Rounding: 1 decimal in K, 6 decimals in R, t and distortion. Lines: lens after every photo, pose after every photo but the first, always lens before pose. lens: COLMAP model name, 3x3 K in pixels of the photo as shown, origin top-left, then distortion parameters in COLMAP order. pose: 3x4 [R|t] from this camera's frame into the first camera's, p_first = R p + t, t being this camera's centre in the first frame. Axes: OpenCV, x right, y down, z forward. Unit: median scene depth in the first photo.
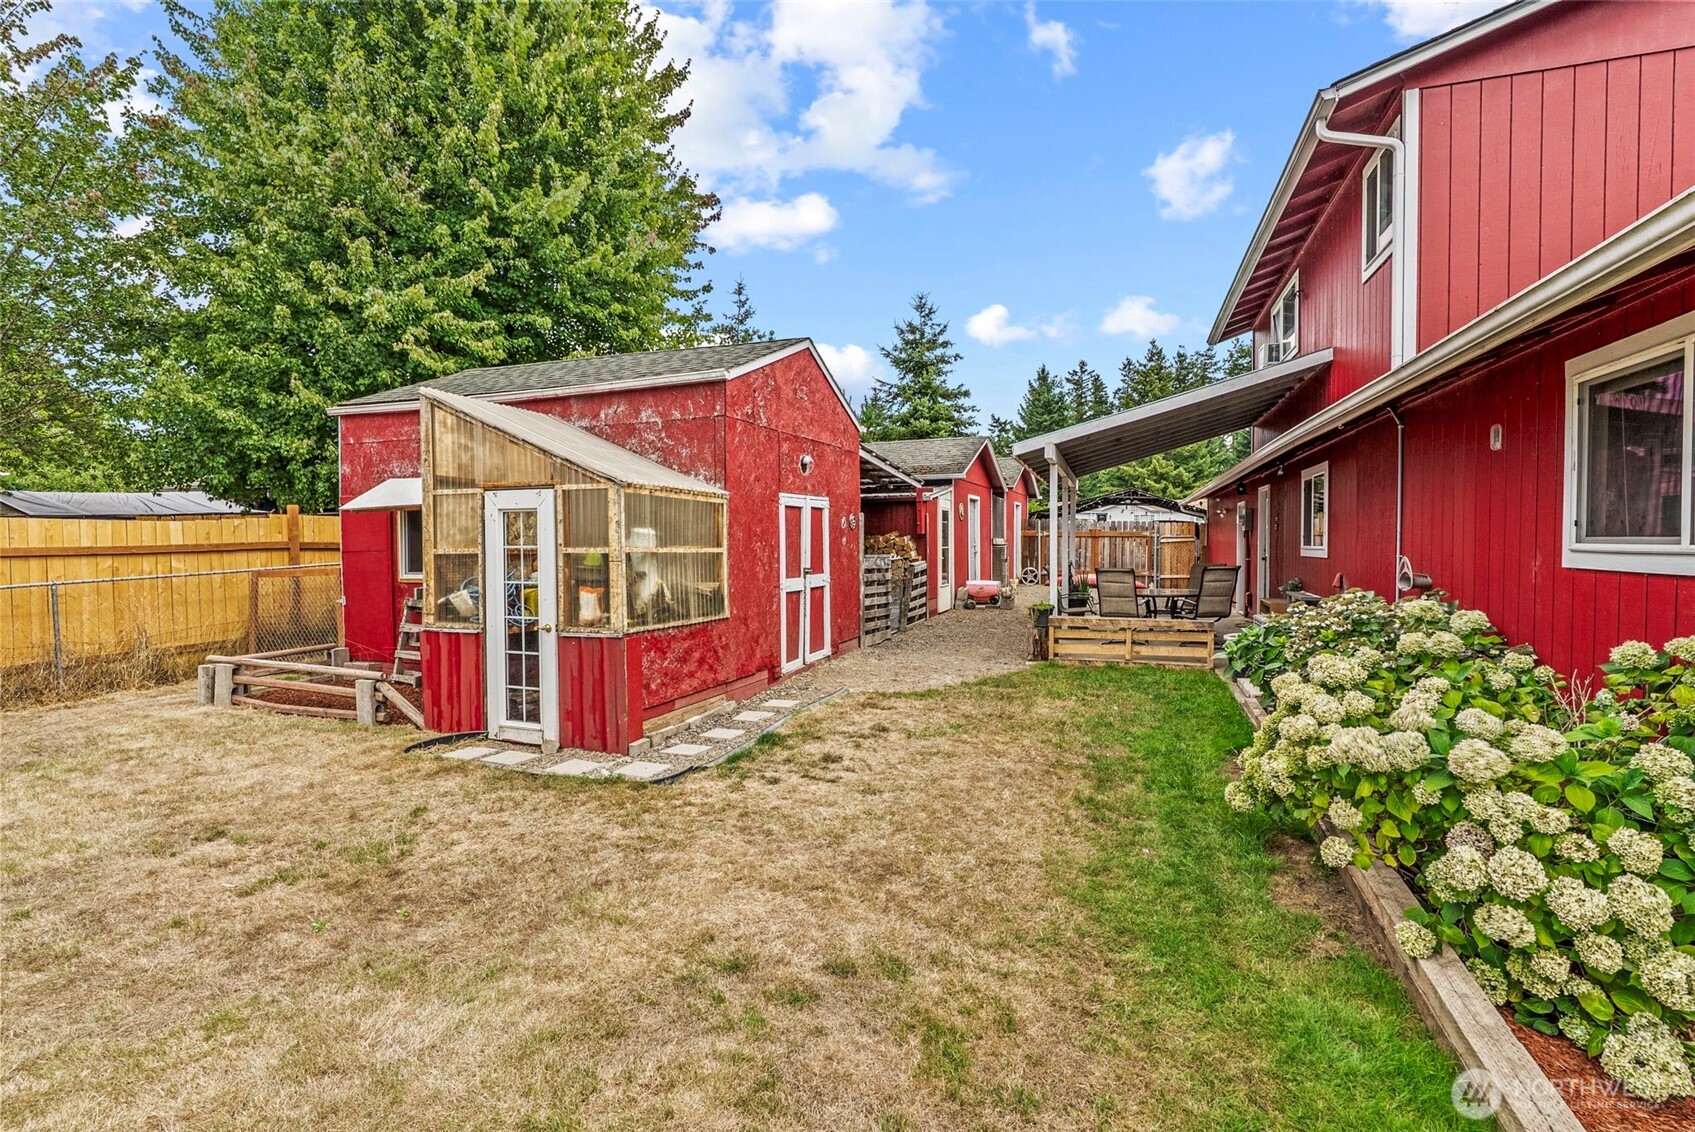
lens RADIAL K [[824.2, 0, 877.6], [0, 824.2, 559.2], [0, 0, 1]] dist [-0.002537, -0.000382]
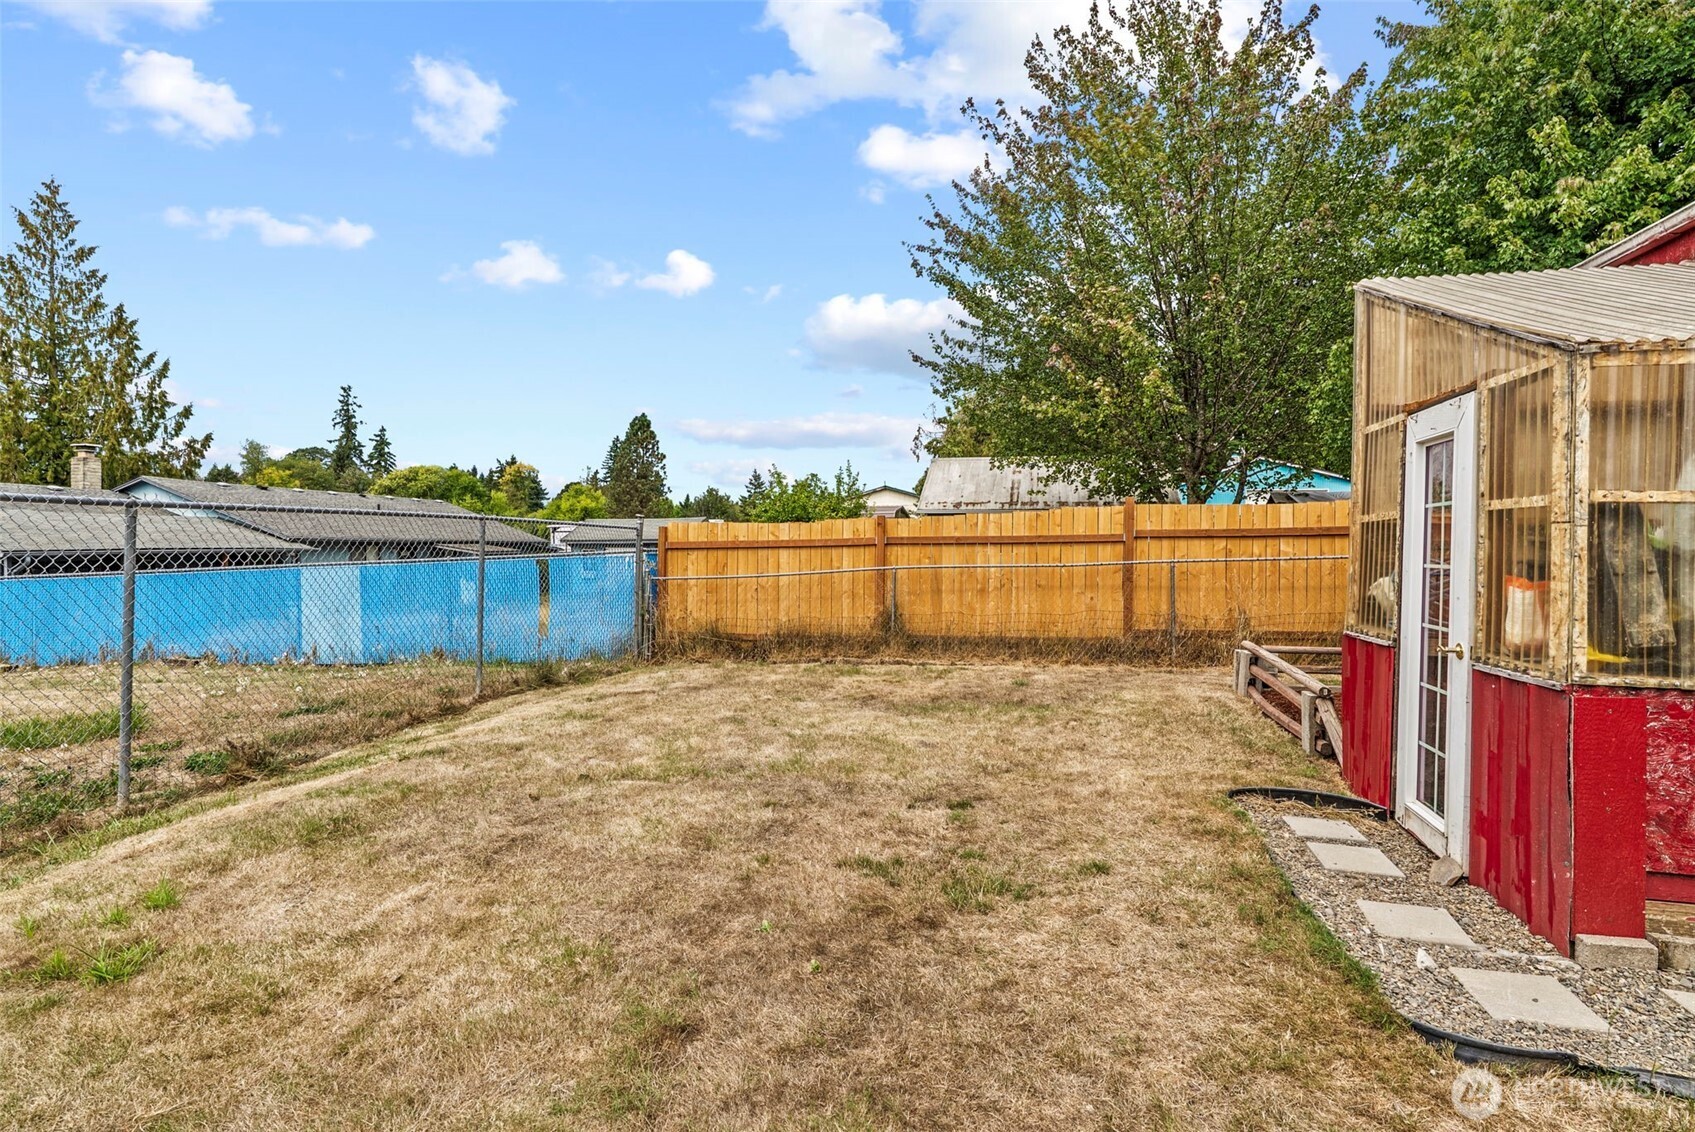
lens RADIAL K [[824.2, 0, 877.6], [0, 824.2, 559.2], [0, 0, 1]] dist [-0.002537, -0.000382]
pose [[0.098592, 0.016480, -0.994991, 0.097700], [-0.029477, 0.999472, 0.013633, 0.027627], [0.994691, 0.027985, 0.099026, 0.569138]]
